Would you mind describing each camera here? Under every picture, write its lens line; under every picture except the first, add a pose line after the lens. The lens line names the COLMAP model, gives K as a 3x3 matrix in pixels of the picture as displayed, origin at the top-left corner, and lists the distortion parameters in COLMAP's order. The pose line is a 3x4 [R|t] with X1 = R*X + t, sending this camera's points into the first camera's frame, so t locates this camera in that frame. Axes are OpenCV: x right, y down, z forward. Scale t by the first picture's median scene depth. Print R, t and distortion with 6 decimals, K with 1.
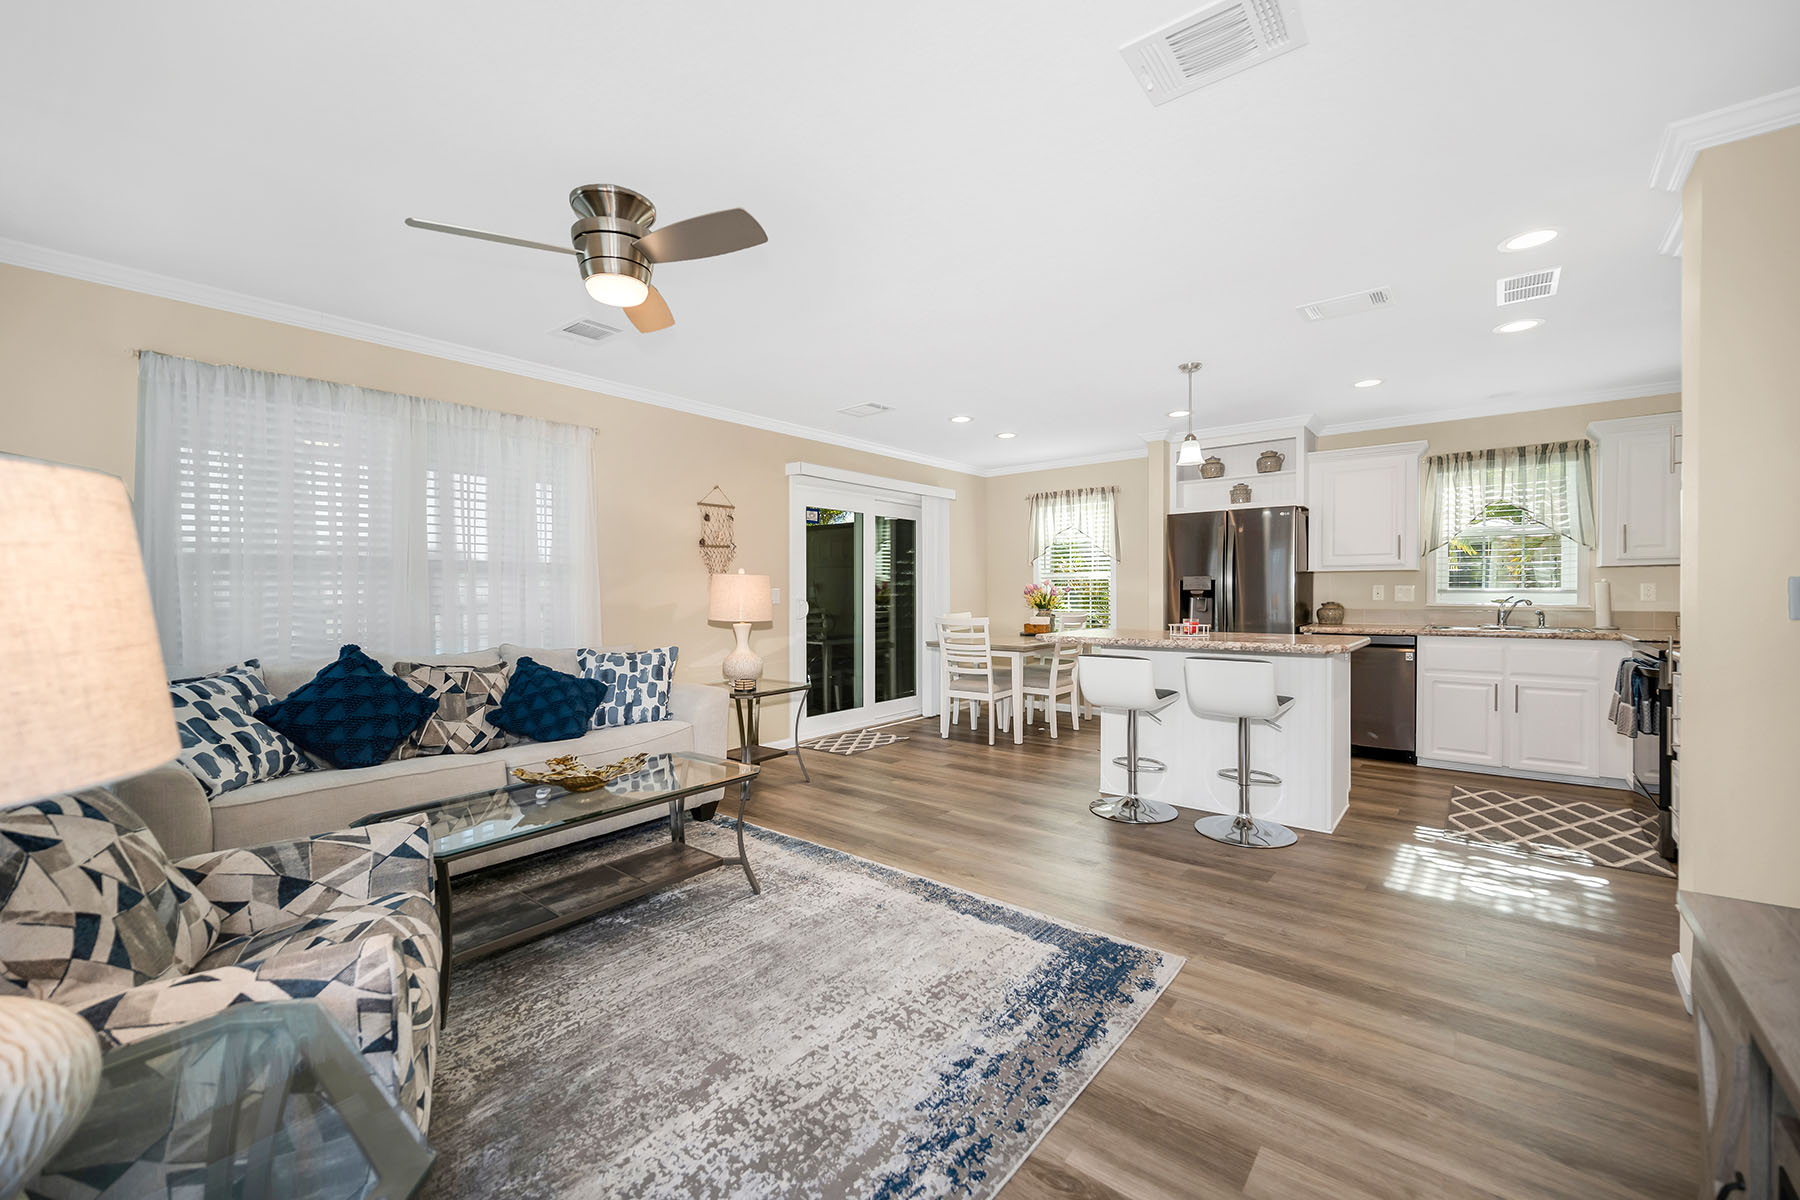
lens RADIAL K [[716.9, 0, 895.9], [0, 716.9, 595.6], [0, 0, 1]] dist [-0.001699, -0.000361]
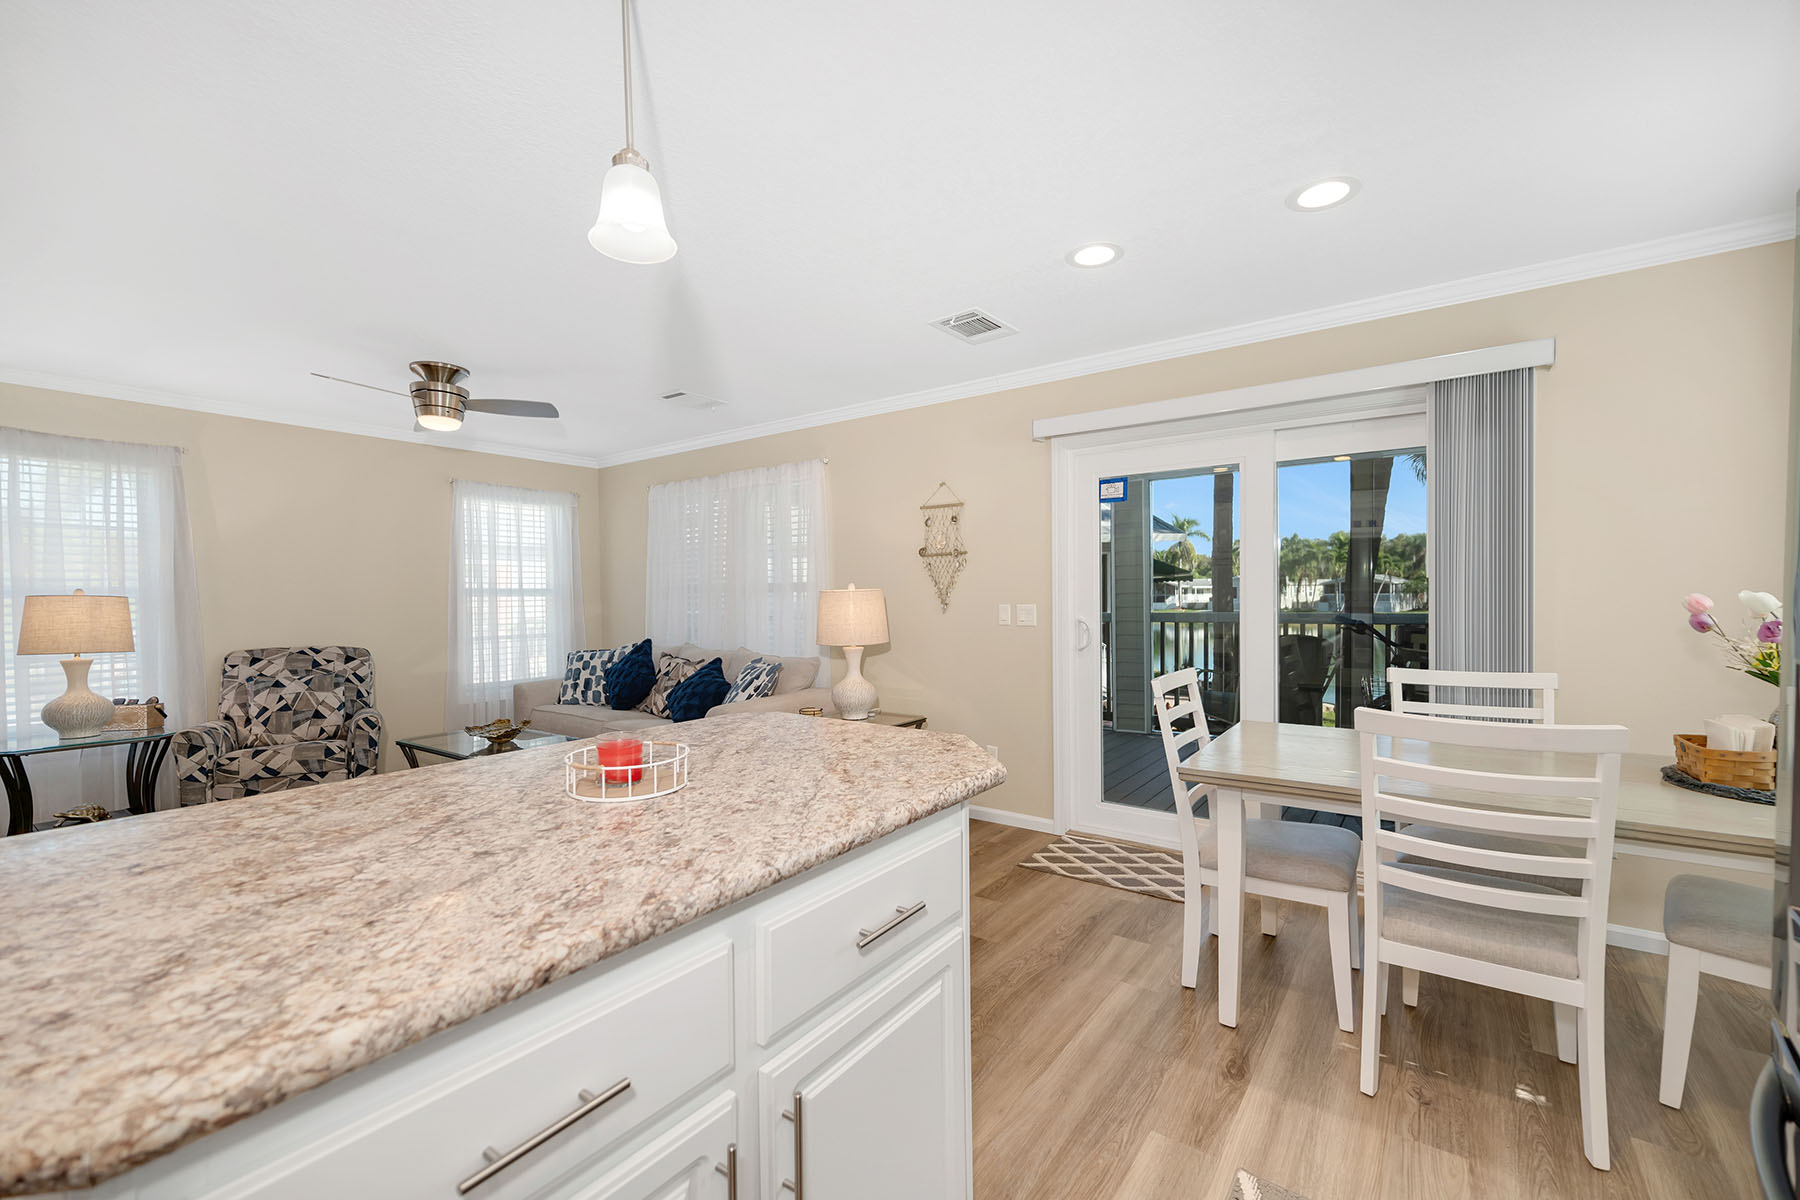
lens RADIAL K [[743.6, 0, 900.8], [0, 743.6, 605.9], [0, 0, 1]] dist [0.000095, -0.000017]
pose [[0.058972, 0.020731, -0.998044, 0.644238], [0.002935, 0.999776, 0.020940, -0.027836], [0.998255, -0.004164, 0.058898, 0.937723]]
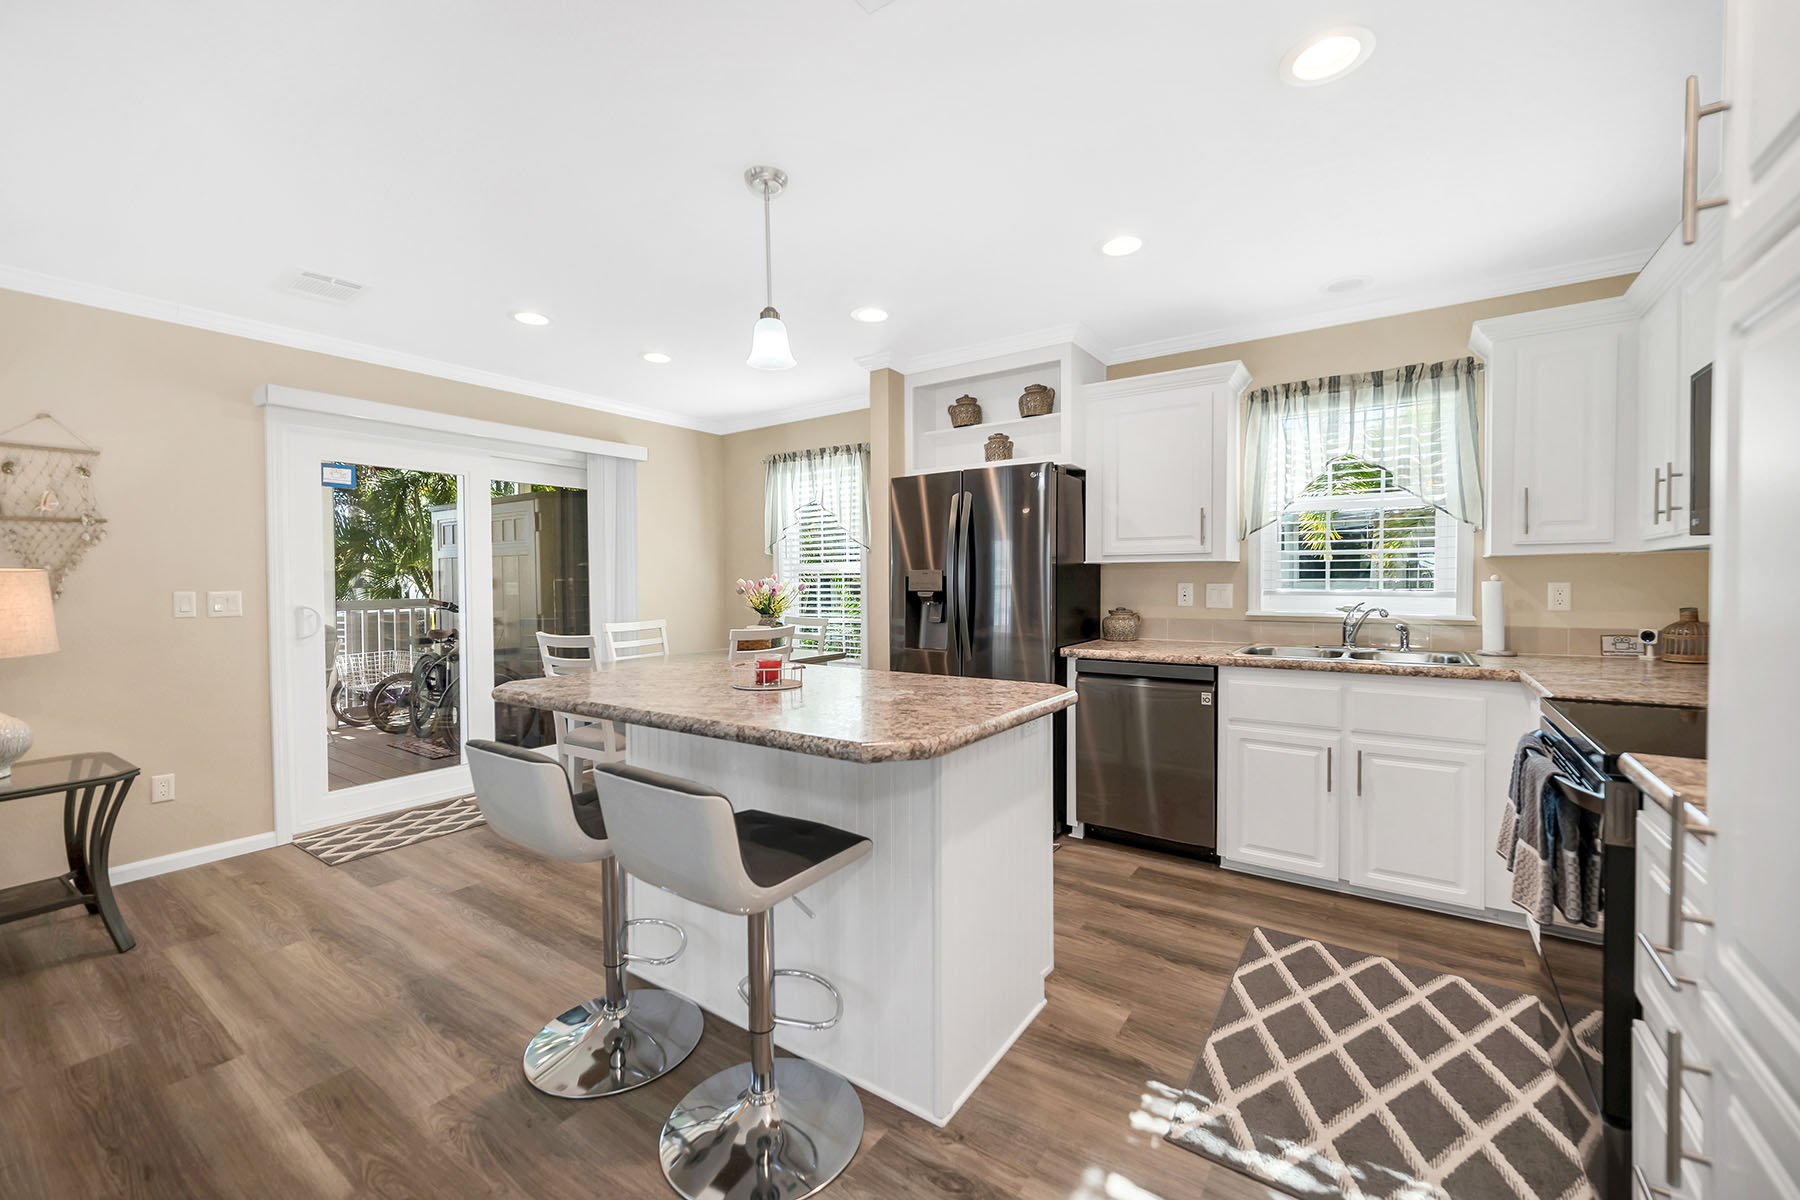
lens RADIAL K [[722.4, 0, 894.9], [0, 722.4, 589.7], [0, 0, 1]] dist [-0.001948, 0.000335]
pose [[0.996742, -0.002621, 0.080614, 0.391175], [0.001976, 0.999965, 0.008082, -0.016739], [-0.080632, -0.007896, 0.996713, 0.388311]]
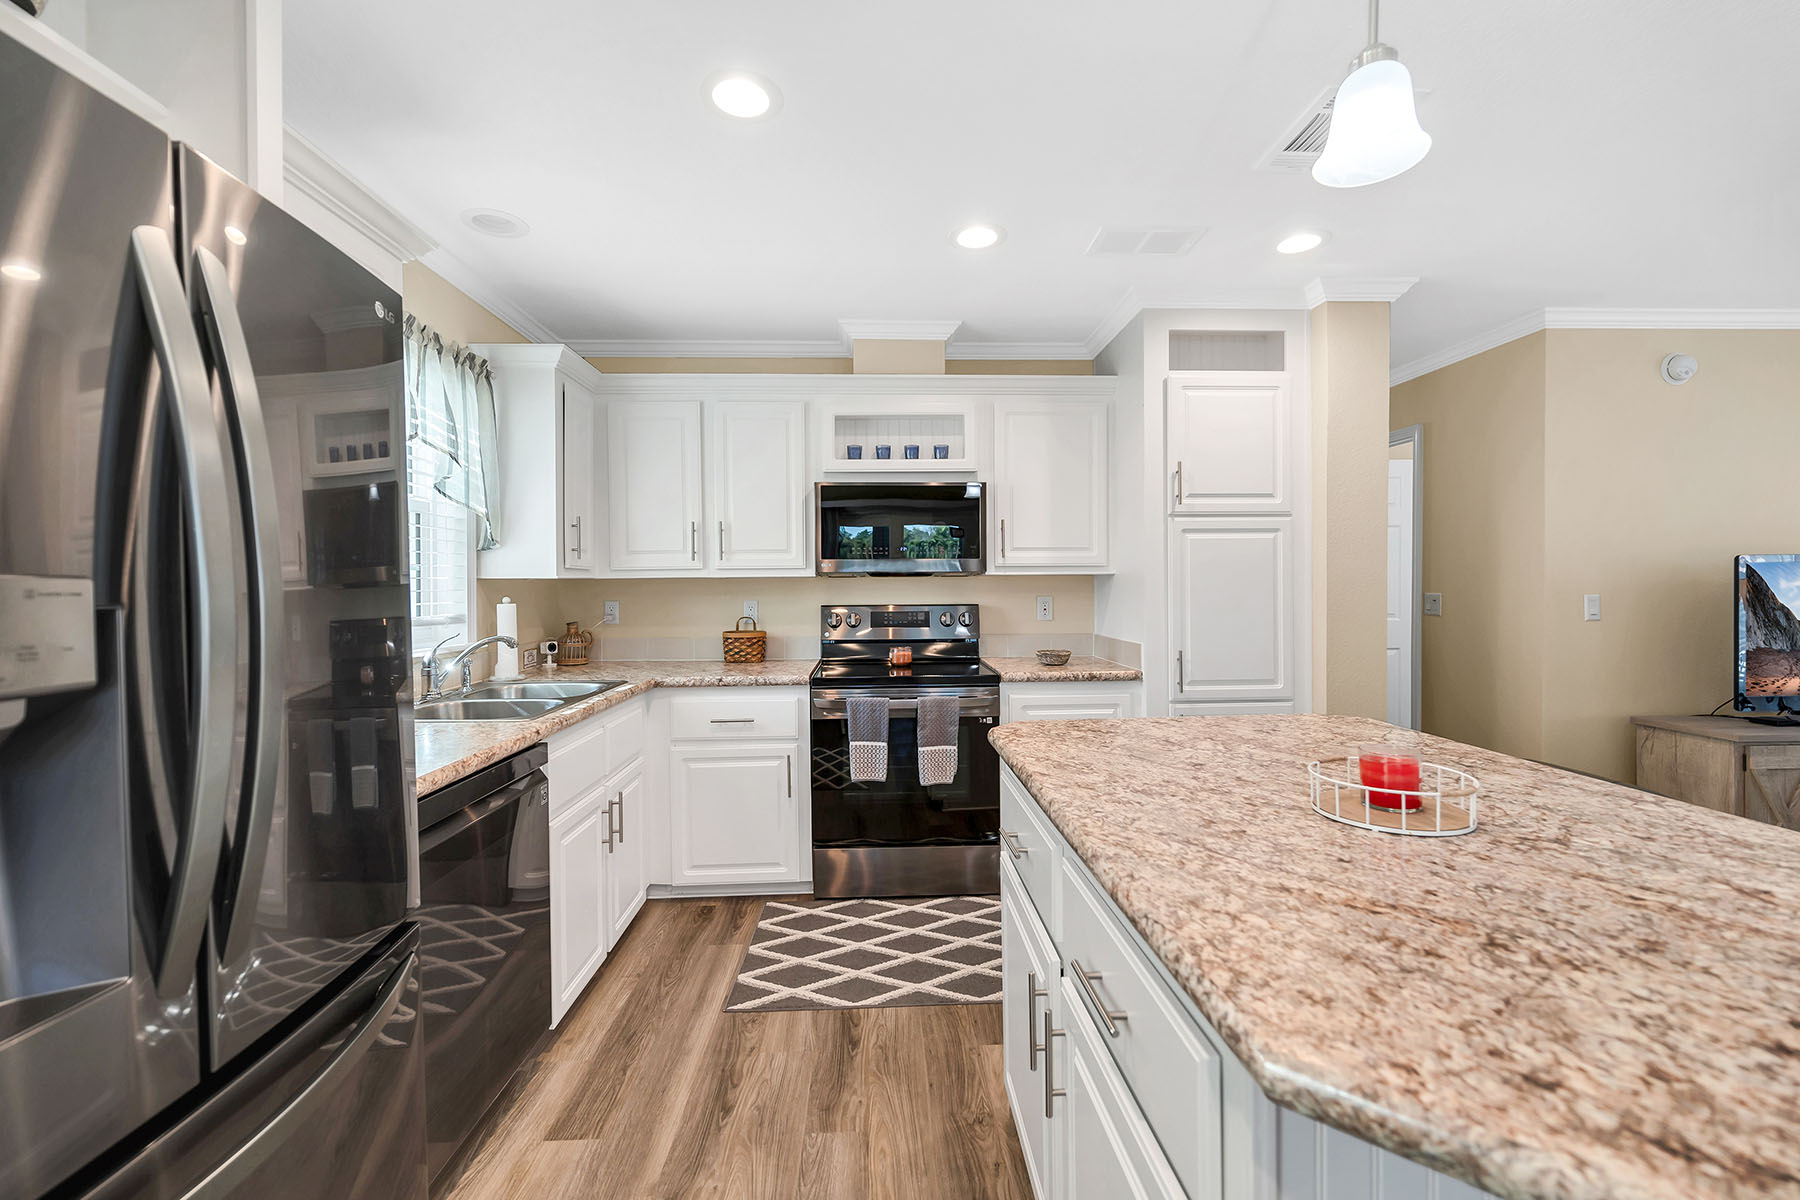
lens RADIAL K [[742.5, 0, 908.1], [0, 742.5, 589.7], [0, 0, 1]] dist [0.003177, 0.000246]
pose [[-0.675551, 0.007818, 0.737272, 0.276232], [0.015710, 0.999869, 0.003792, -0.026319], [-0.737146, 0.014144, -0.675585, 1.121944]]
